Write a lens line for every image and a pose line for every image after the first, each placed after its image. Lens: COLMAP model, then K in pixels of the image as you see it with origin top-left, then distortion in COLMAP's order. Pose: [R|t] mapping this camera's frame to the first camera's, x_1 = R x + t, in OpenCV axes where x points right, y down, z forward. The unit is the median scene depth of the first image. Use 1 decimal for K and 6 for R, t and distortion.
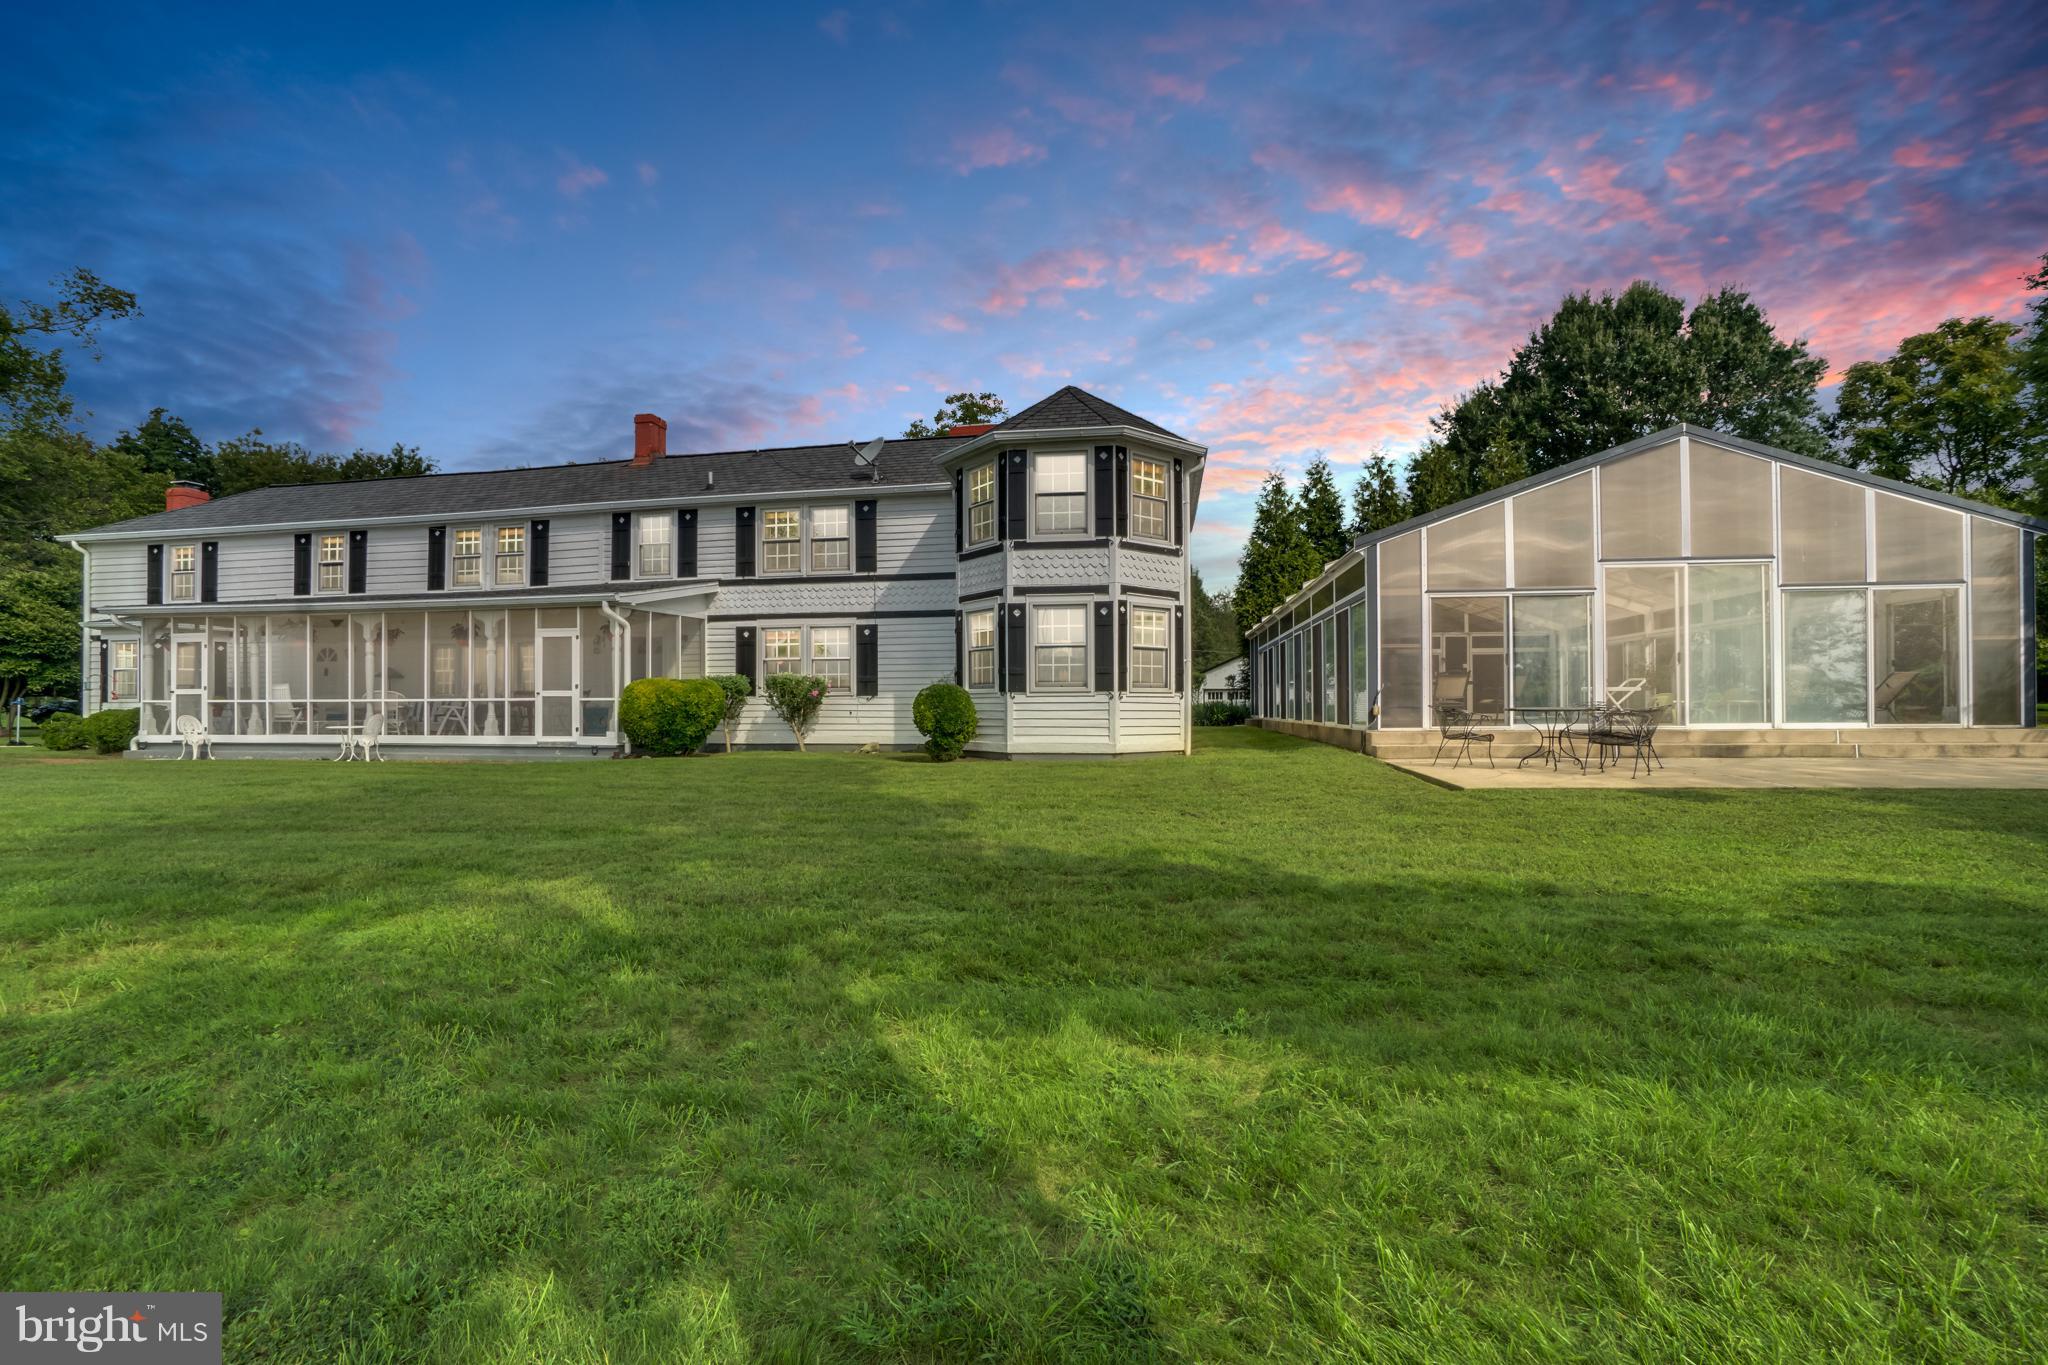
lens RADIAL K [[910.0, 0, 1024.0], [0, 910.0, 682.5], [0, 0, 1]] dist [0.001630, 0.000469]
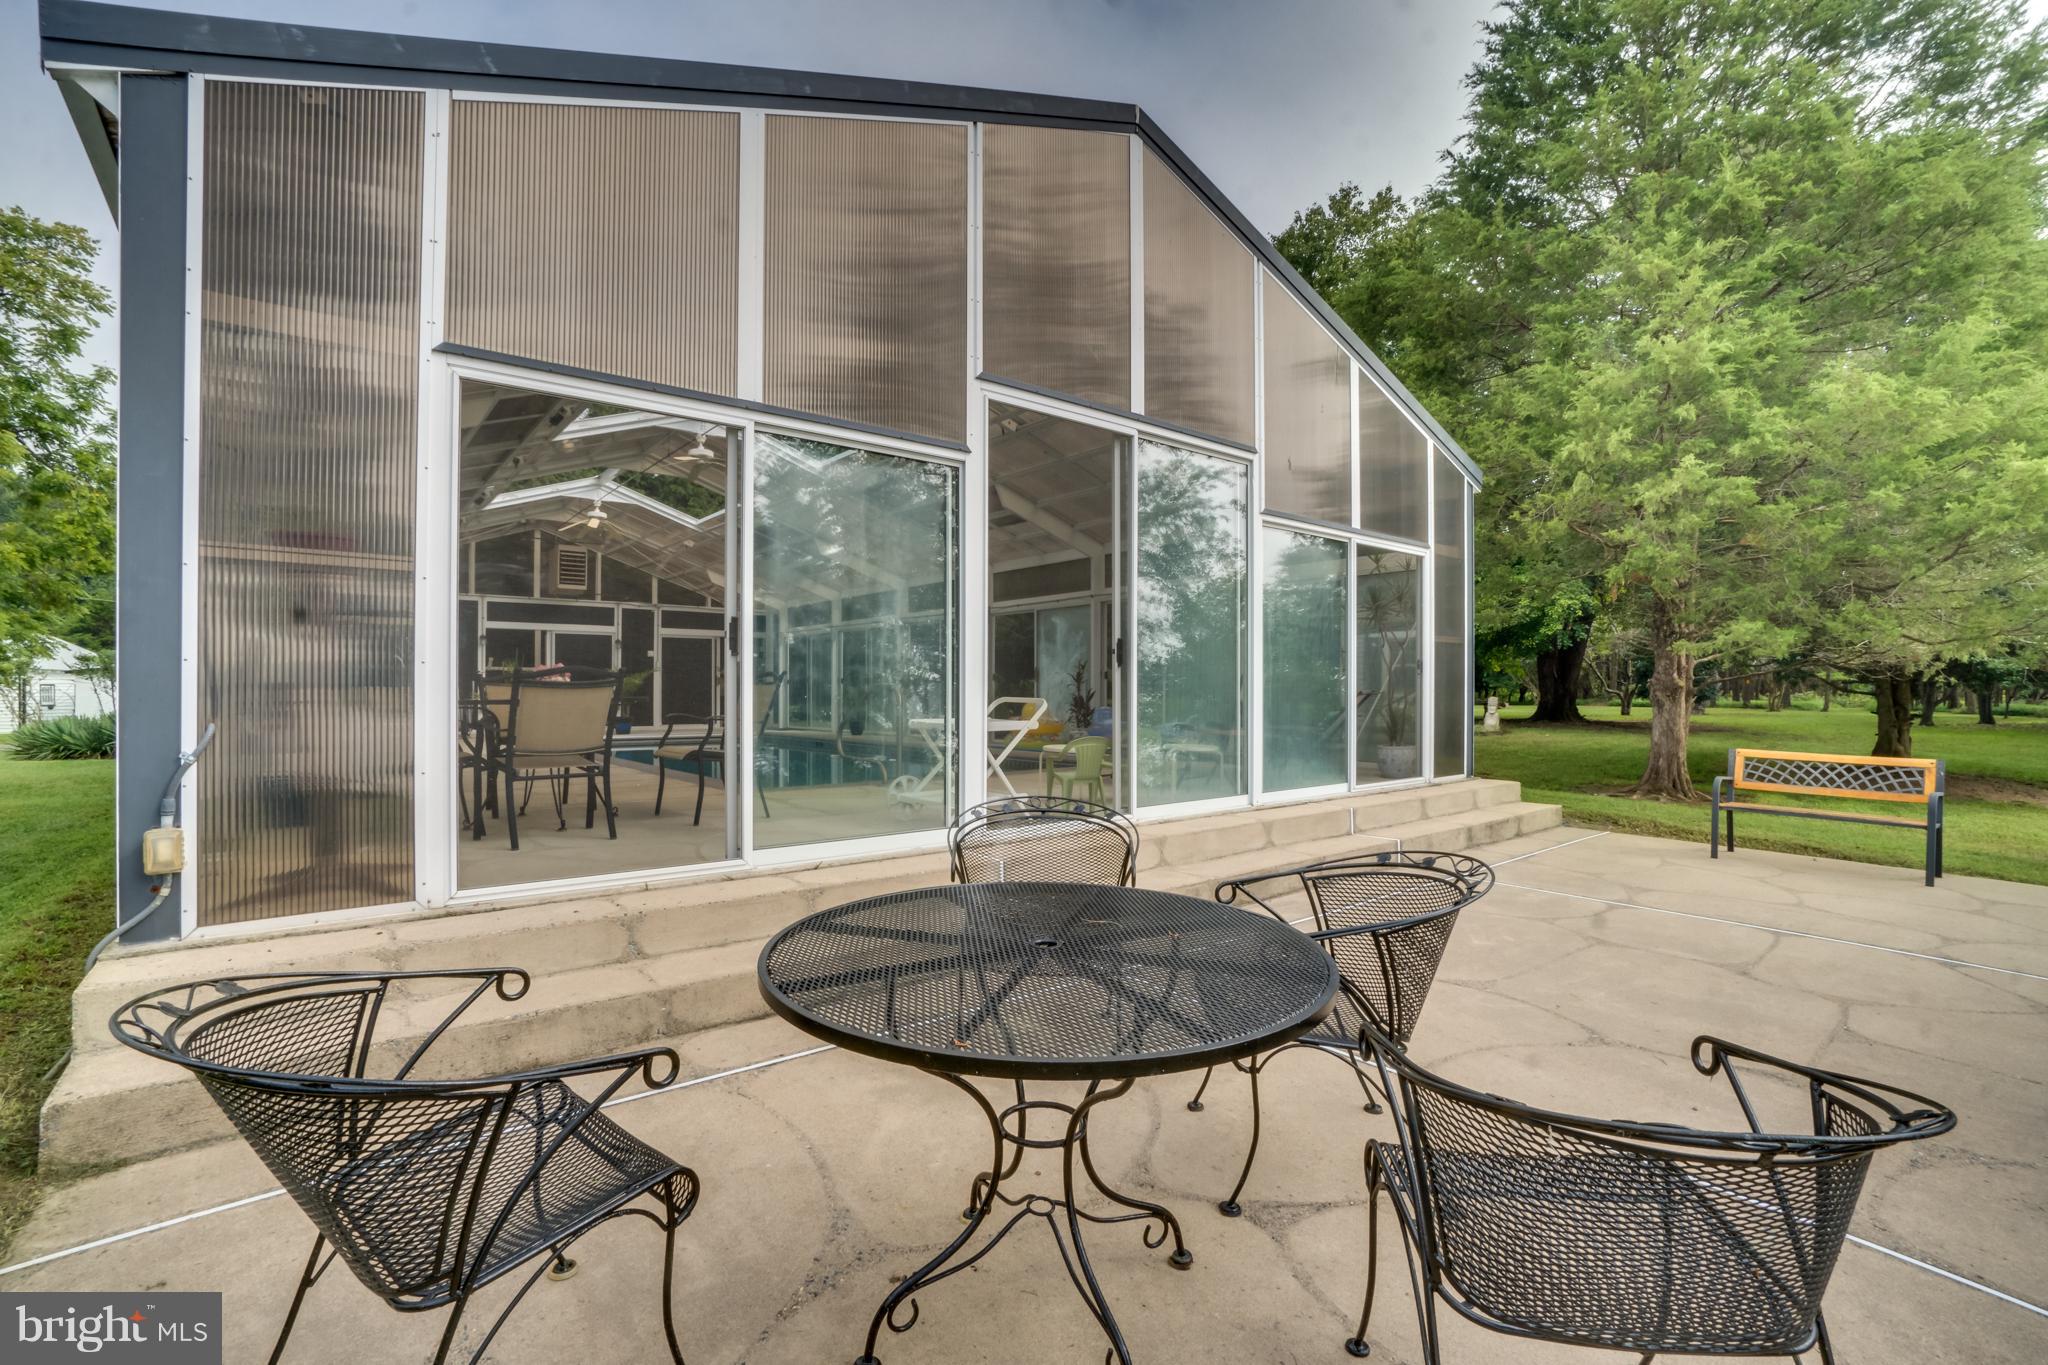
lens RADIAL K [[888.4, 0, 1024.0], [0, 888.4, 682.5], [0, 0, 1]] dist [-0.004778, 0.008998]
pose [[0.669307, 0.007605, 0.742947, 0.202462], [-0.019206, 0.999791, 0.007069, -0.008136], [-0.742738, -0.019000, 0.669312, 0.397937]]
